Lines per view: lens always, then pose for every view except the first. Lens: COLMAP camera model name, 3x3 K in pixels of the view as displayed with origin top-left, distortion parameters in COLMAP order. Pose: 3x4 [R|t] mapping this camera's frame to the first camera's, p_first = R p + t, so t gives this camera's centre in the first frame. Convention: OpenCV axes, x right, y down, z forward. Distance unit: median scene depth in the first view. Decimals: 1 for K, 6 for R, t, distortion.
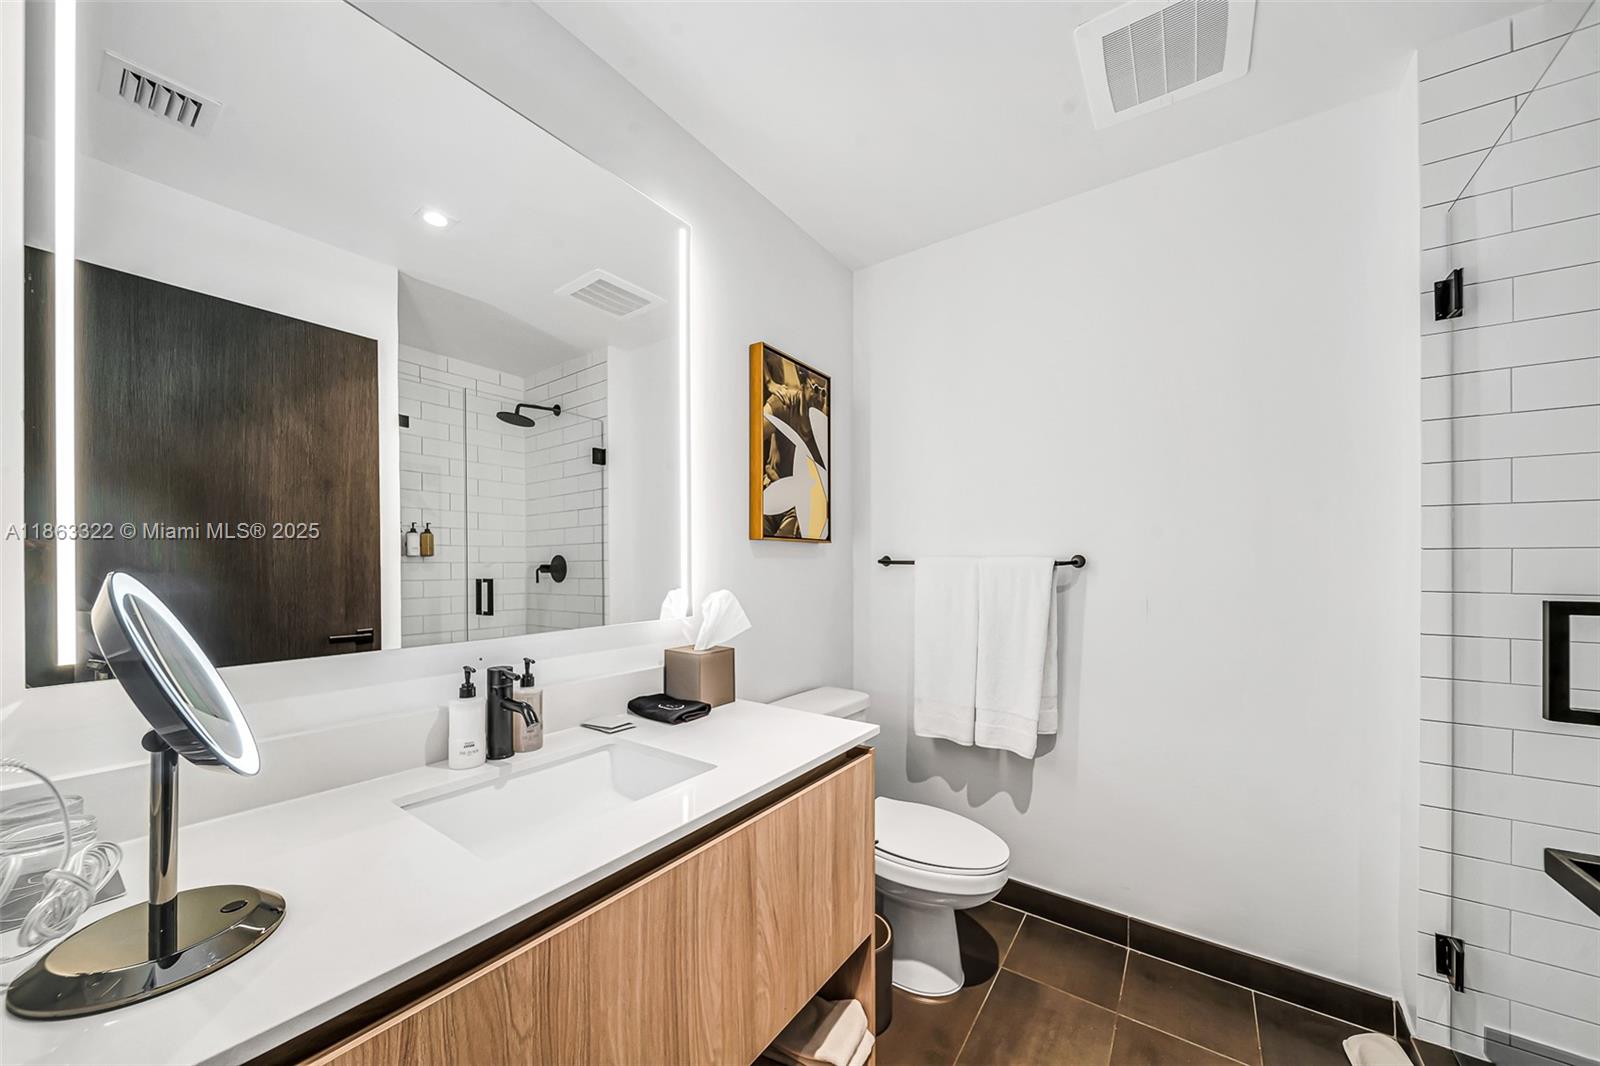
lens RADIAL K [[574.7, 0, 784.8], [0, 574.7, 561.9], [0, 0, 1]] dist [0.000216, -0.002062]
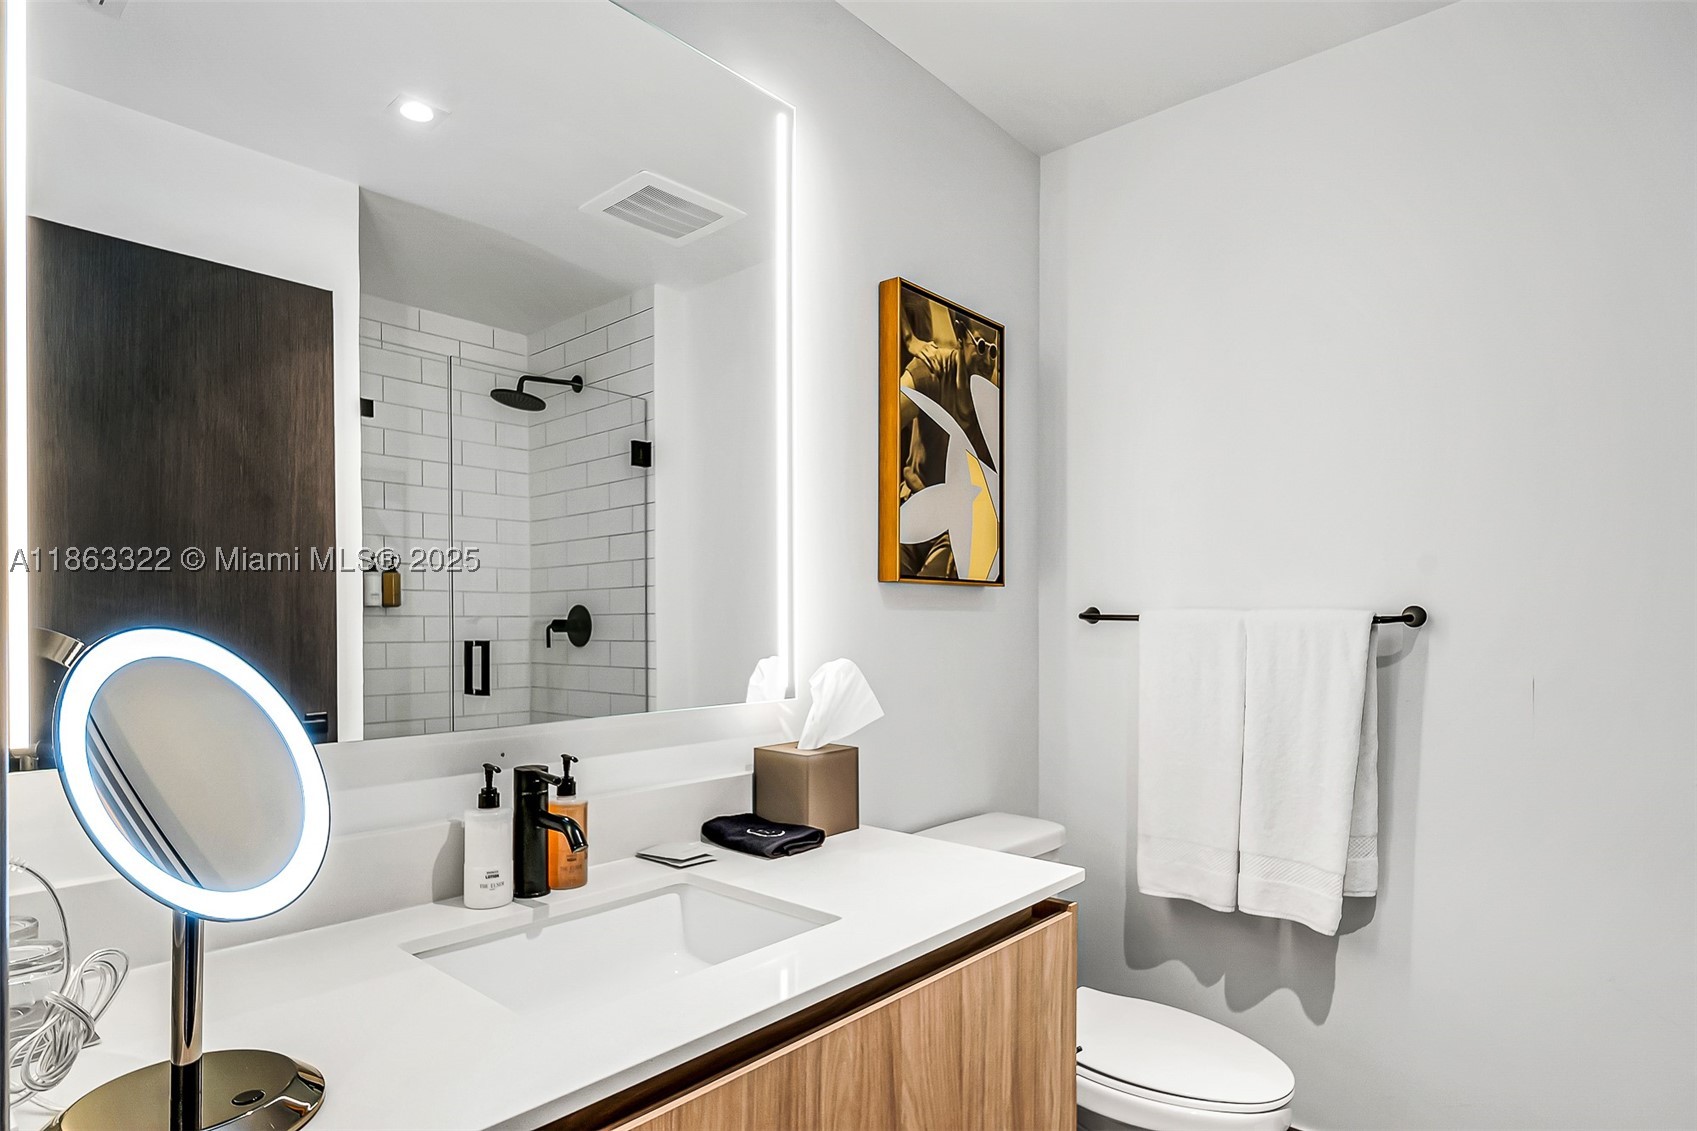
lens RADIAL K [[935.8, 0, 823.6], [0, 935.8, 617.1], [0, 0, 1]] dist [-0.002163, 0.000238]
pose [[0.994955, 0.002454, -0.100292, -0.016261], [-0.002325, 0.999996, 0.001402, -0.000459], [0.100295, -0.001162, 0.994957, -0.056709]]
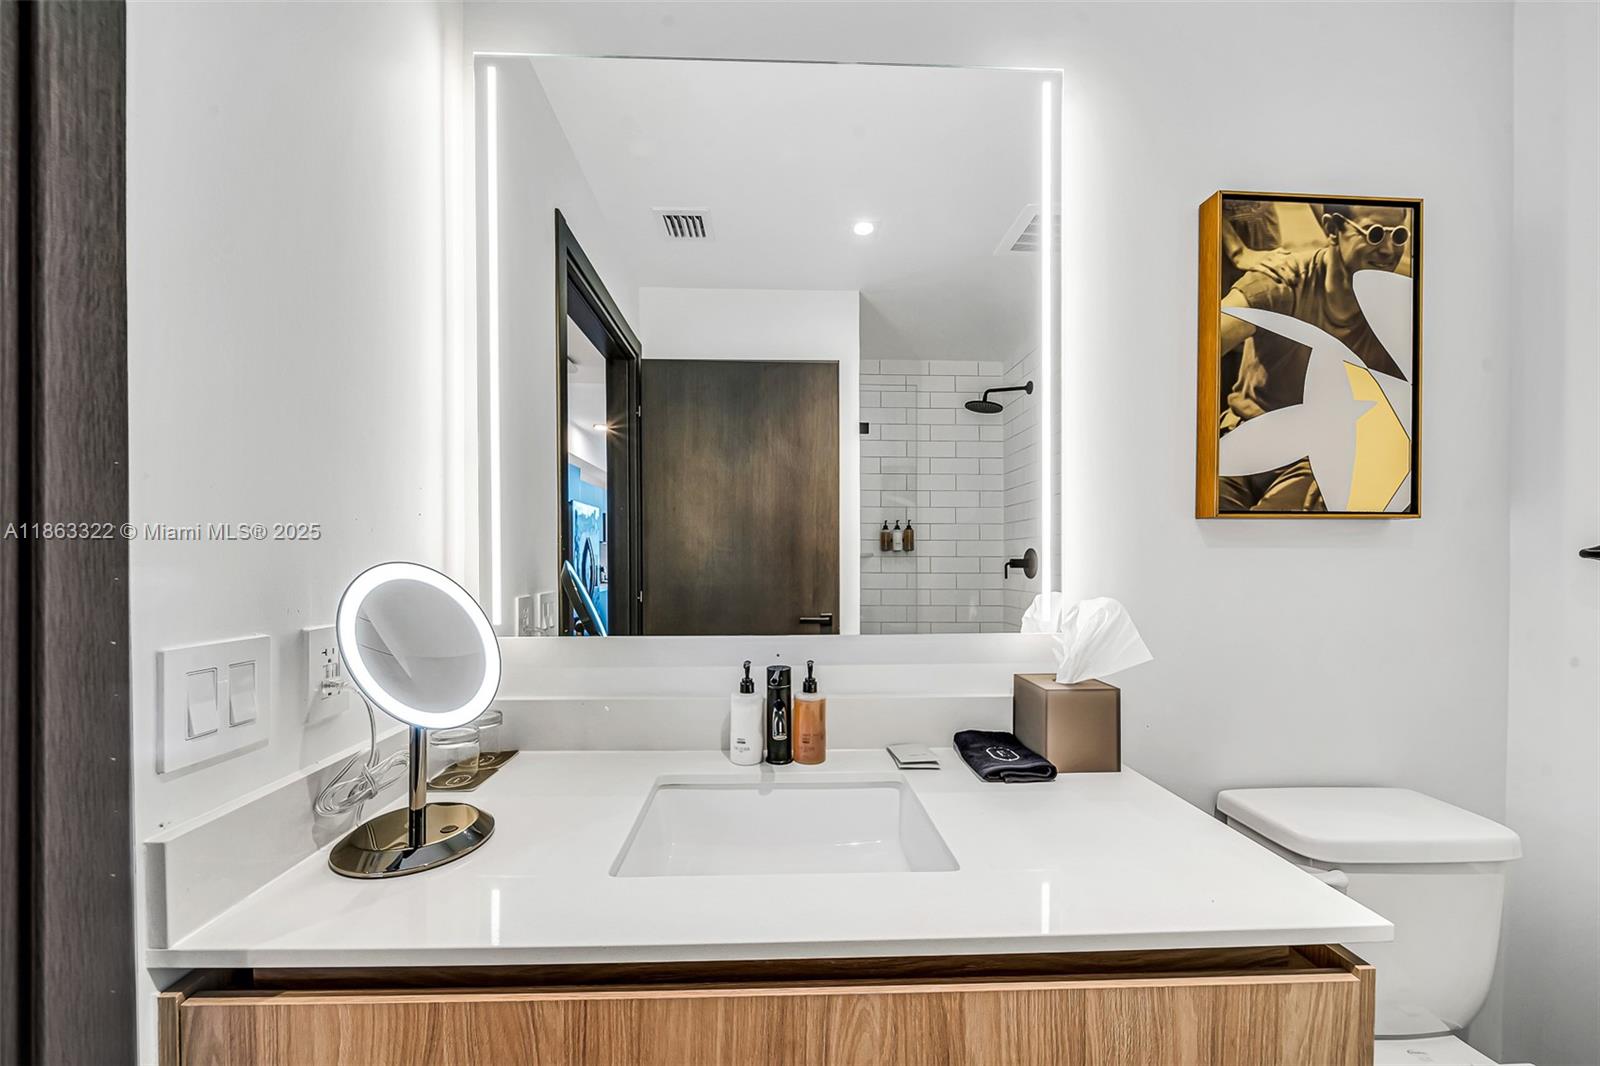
lens RADIAL K [[577.1, 0, 798.9], [0, 577.1, 563.4], [0, 0, 1]] dist [-0.000554, -0.002568]
pose [[0.618239, 0.007893, -0.785950, 0.158310], [0.001633, 0.999935, 0.011326, 0.001703], [0.785988, -0.008285, 0.618186, 0.259972]]
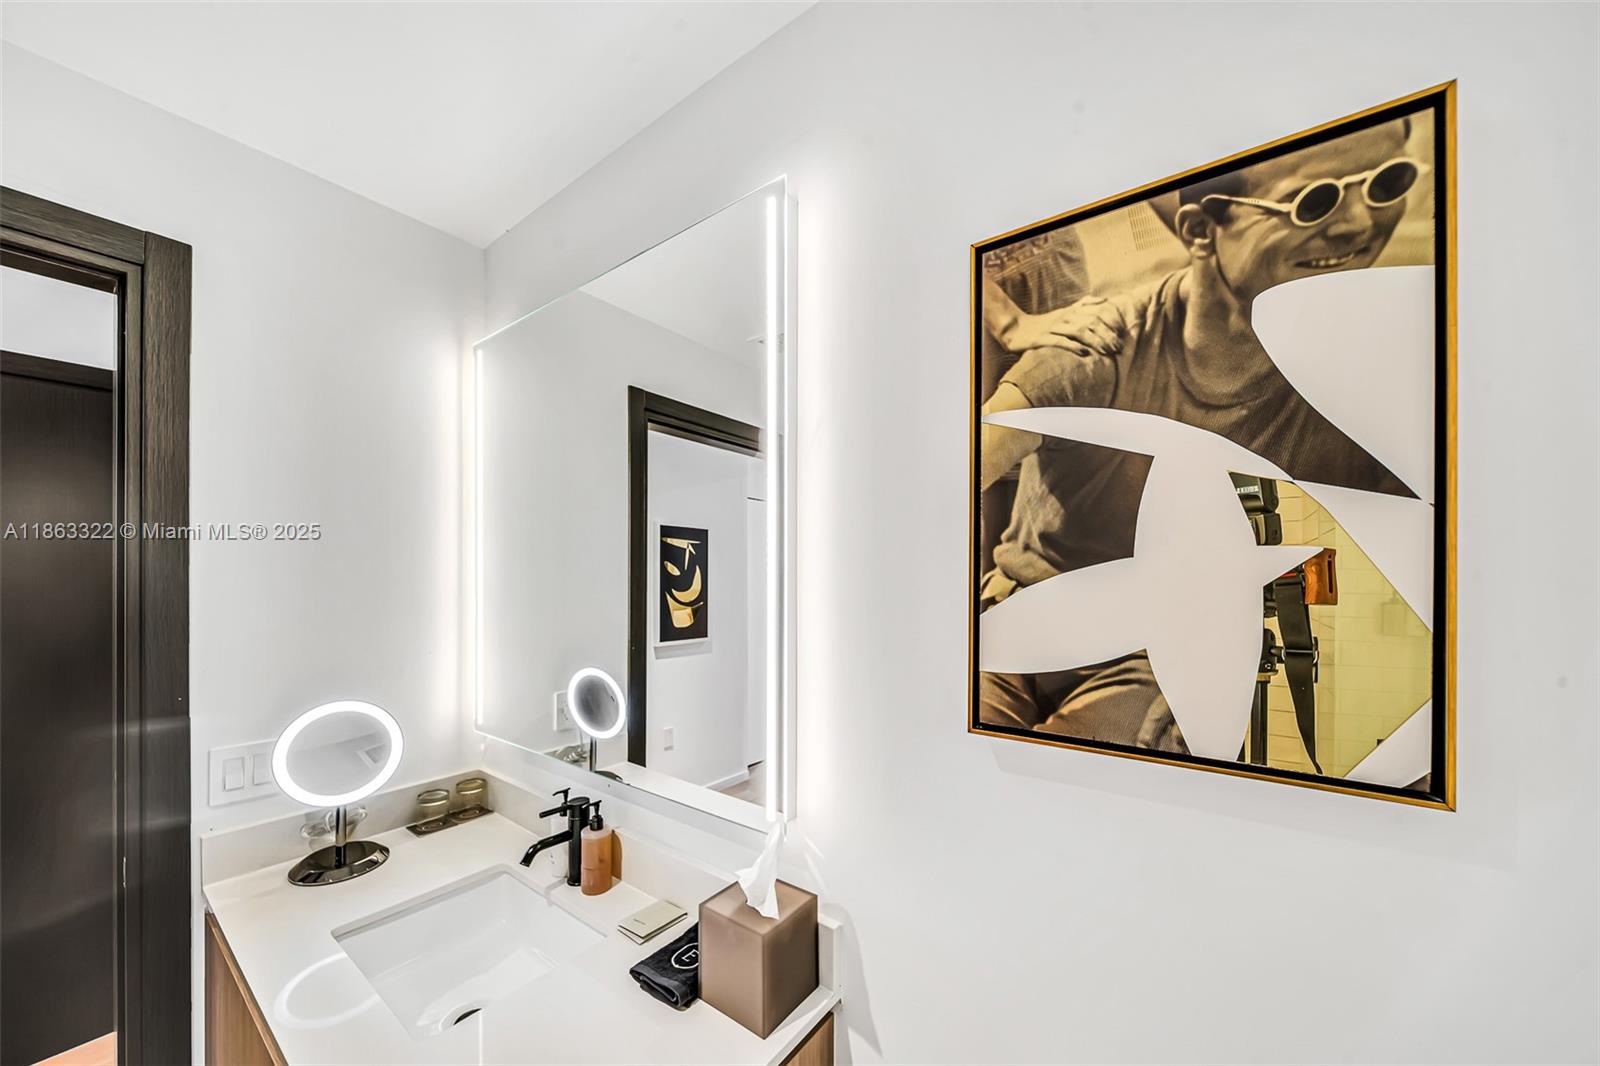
lens RADIAL K [[574.7, 0, 784.8], [0, 574.7, 561.9], [0, 0, 1]] dist [0.000216, -0.002062]
pose [[-0.031001, -0.005394, -0.999505, 0.350962], [0.015370, 0.999865, -0.005873, -0.150718], [0.999401, -0.015545, -0.030914, 0.831277]]
